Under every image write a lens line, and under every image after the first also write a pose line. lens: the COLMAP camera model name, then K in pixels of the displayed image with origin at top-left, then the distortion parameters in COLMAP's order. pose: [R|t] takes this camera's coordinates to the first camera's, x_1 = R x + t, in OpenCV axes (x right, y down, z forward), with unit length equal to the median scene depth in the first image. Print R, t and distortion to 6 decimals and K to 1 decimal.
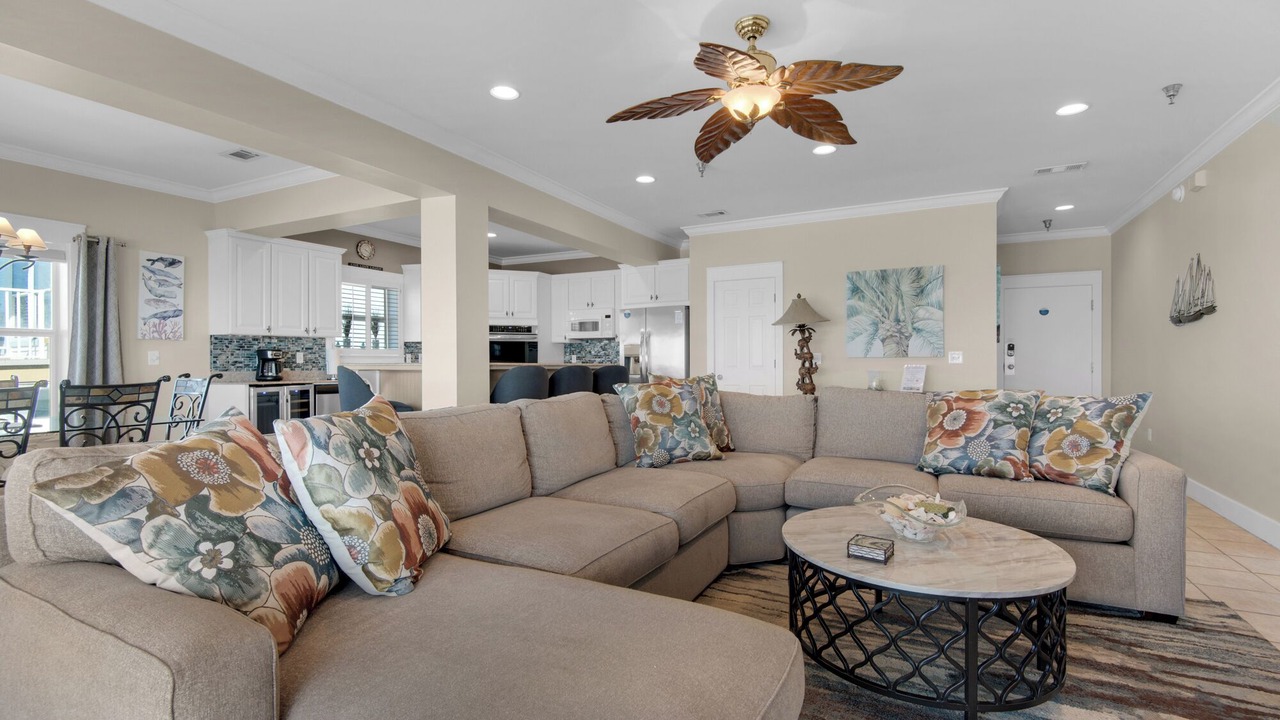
lens RADIAL K [[587.3, 0, 640.0], [0, 587.3, 360.0], [0, 0, 1]] dist [0.037352, -0.026739]
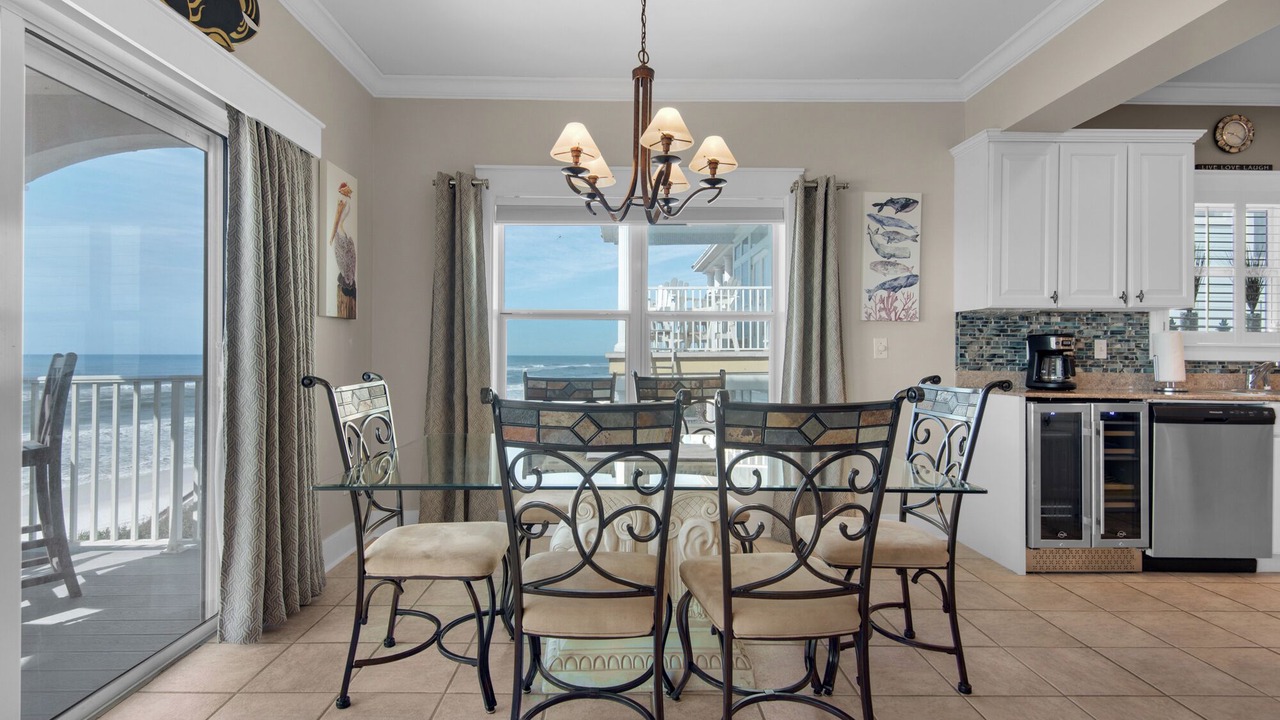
lens RADIAL K [[587.2, 0, 627.8], [0, 587.2, 351.2], [0, 0, 1]] dist [0.025879, -0.022930]
pose [[0.468885, 0.002623, -0.883255, -0.342960], [-0.007443, 0.999972, -0.000981, 0.002401], [0.883228, 0.007034, 0.468891, 0.411338]]
